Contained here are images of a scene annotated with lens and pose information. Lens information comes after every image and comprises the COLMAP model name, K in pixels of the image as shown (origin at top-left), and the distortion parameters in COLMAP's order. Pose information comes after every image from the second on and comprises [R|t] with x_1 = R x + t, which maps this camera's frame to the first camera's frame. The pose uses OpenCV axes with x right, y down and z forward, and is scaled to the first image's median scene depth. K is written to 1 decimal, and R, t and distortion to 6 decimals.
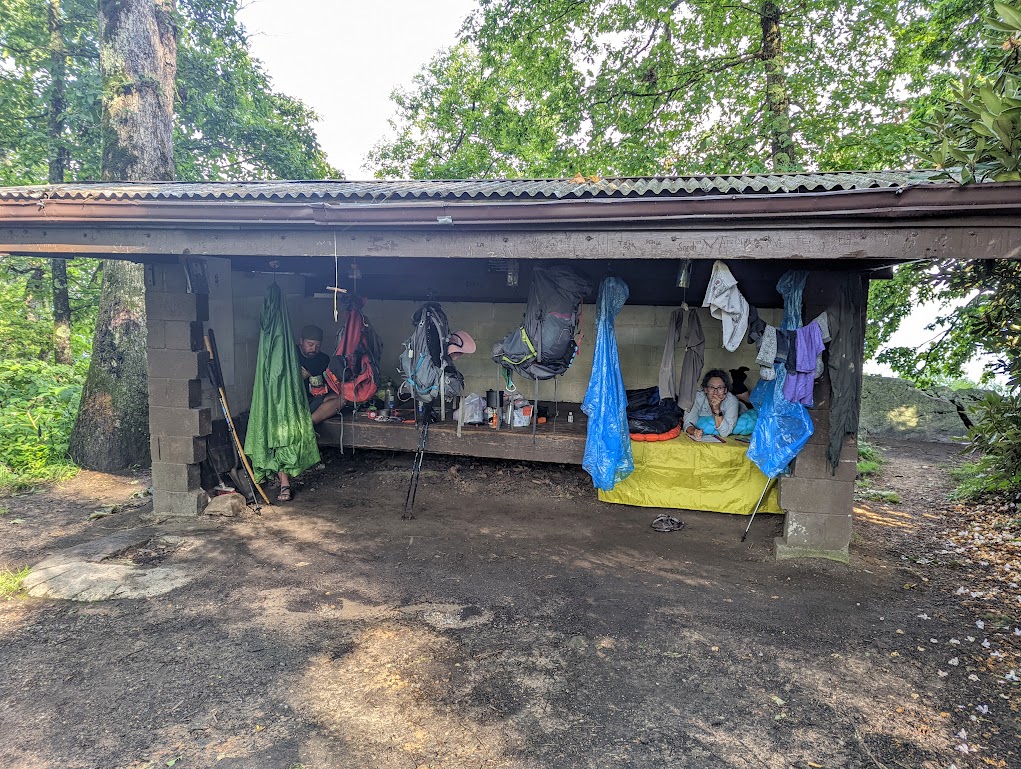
lens RADIAL K [[893.5, 0, 510.8], [0, 893.5, 368.5], [0, 0, 1]] dist [0.111979, -0.151791]
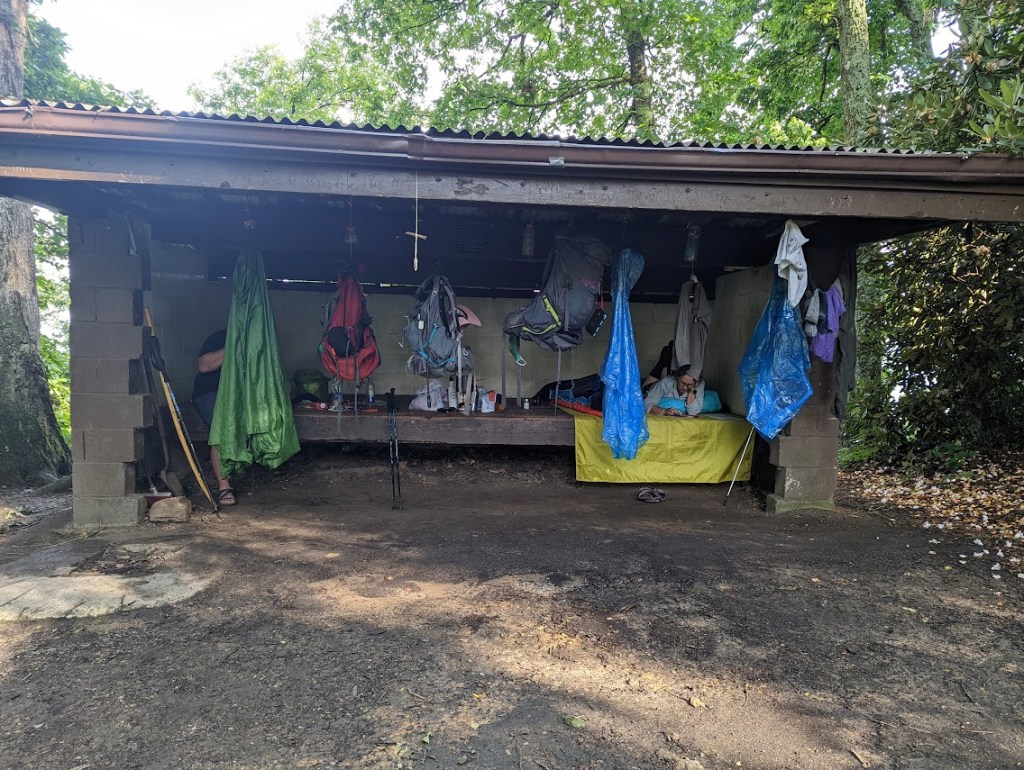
lens RADIAL K [[886.0, 0, 512.0], [0, 886.0, 385.0], [0, 0, 1]] dist [0.097189, -0.110970]
pose [[0.924509, -0.009117, 0.381050, -0.376376], [0.027677, 0.998681, -0.043257, 0.088256], [-0.380153, 0.050538, 0.923542, 0.116042]]
